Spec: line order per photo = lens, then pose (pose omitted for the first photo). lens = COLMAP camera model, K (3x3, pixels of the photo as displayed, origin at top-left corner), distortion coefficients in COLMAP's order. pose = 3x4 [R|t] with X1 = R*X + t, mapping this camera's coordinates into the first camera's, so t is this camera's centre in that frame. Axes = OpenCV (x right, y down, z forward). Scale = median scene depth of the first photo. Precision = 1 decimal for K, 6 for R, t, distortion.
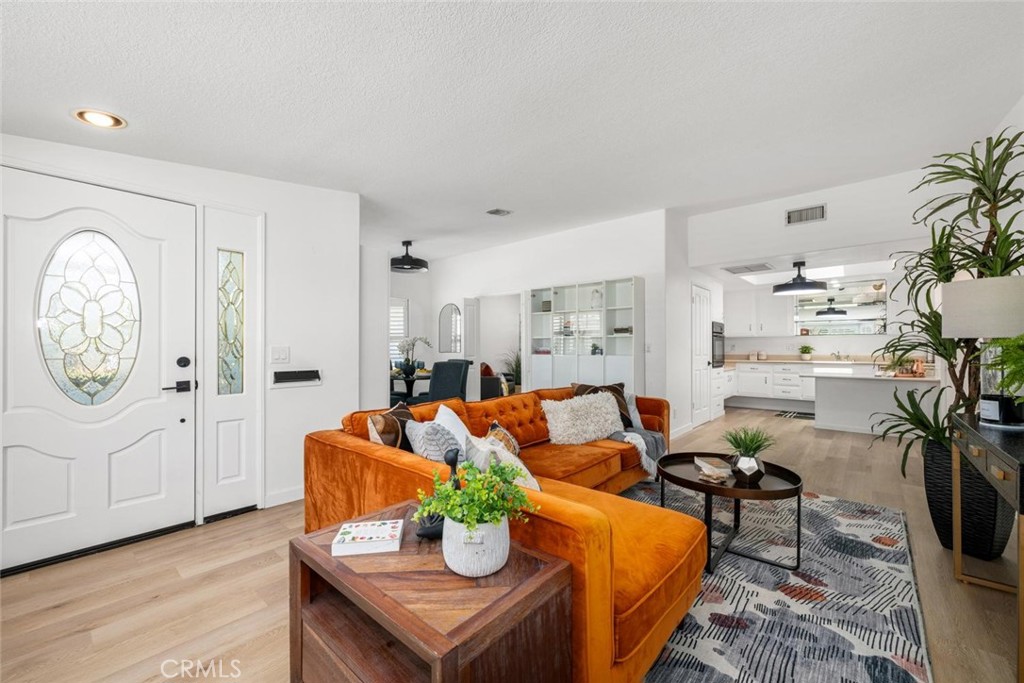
lens RADIAL K [[408.2, 0, 509.8], [0, 408.2, 348.0], [0, 0, 1]] dist [-0.001634, 0.000724]
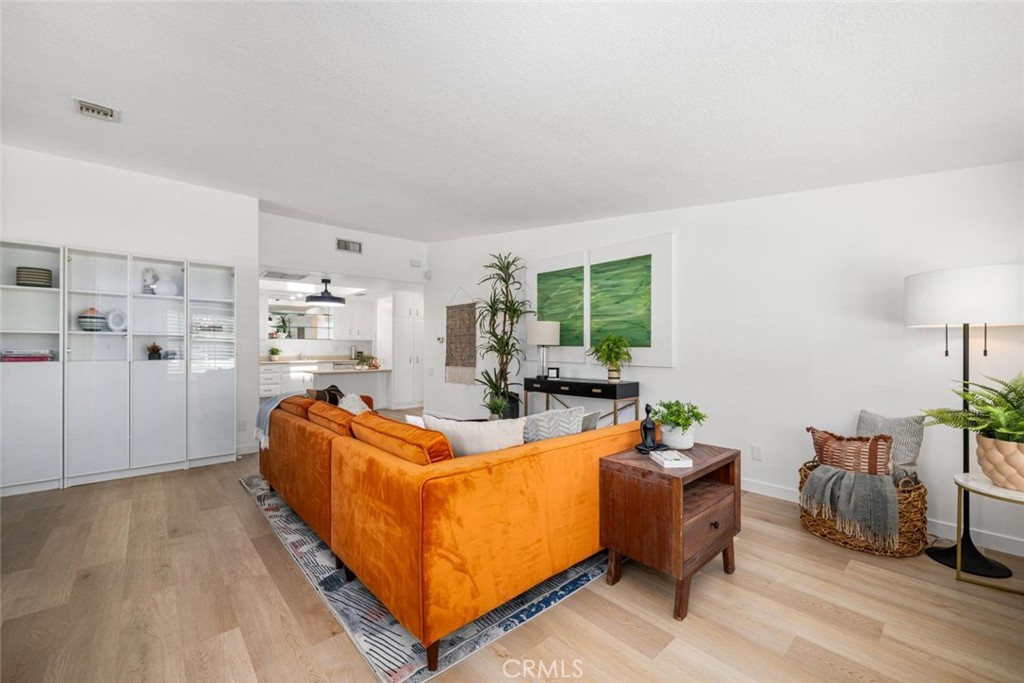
lens RADIAL K [[408.2, 0, 520.6], [0, 408.2, 346.0], [0, 0, 1]] dist [-0.001634, 0.000724]
pose [[0.097205, 0.007498, 0.995236, -0.458758], [0.001428, 0.999970, -0.007673, -0.001904], [-0.995263, 0.002167, 0.097191, 0.316302]]
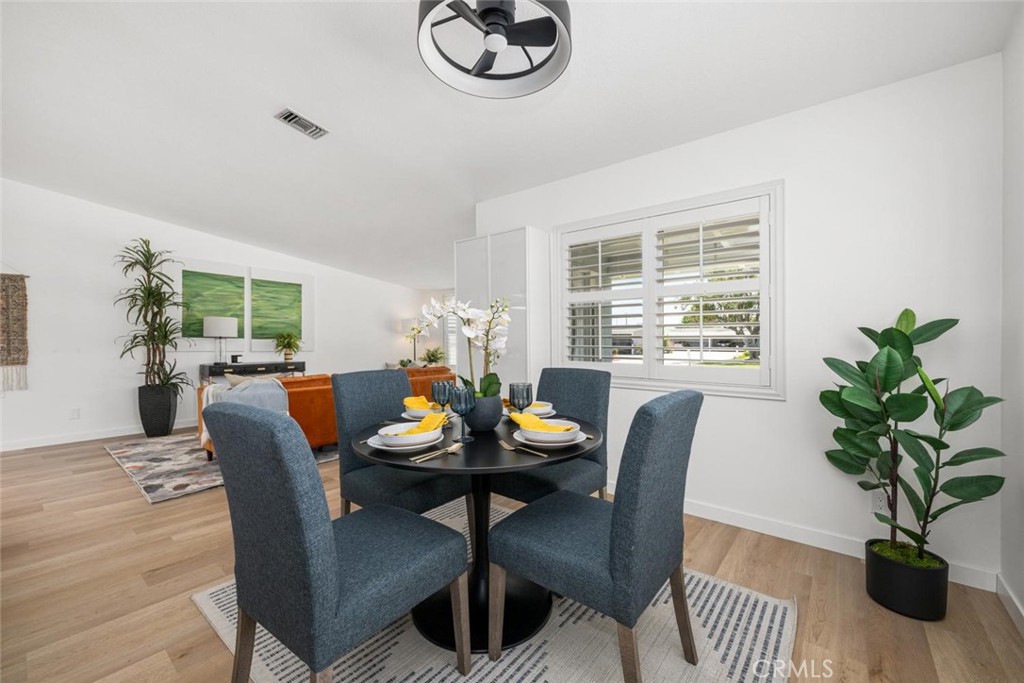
lens RADIAL K [[408.2, 0, 511.2], [0, 408.2, 349.3], [0, 0, 1]] dist [-0.001634, 0.000724]
pose [[-0.999190, 0.001147, -0.040214, -0.284026], [0.000445, 0.999848, 0.017448, 0.003149], [0.040228, 0.017416, -0.999039, 1.431680]]
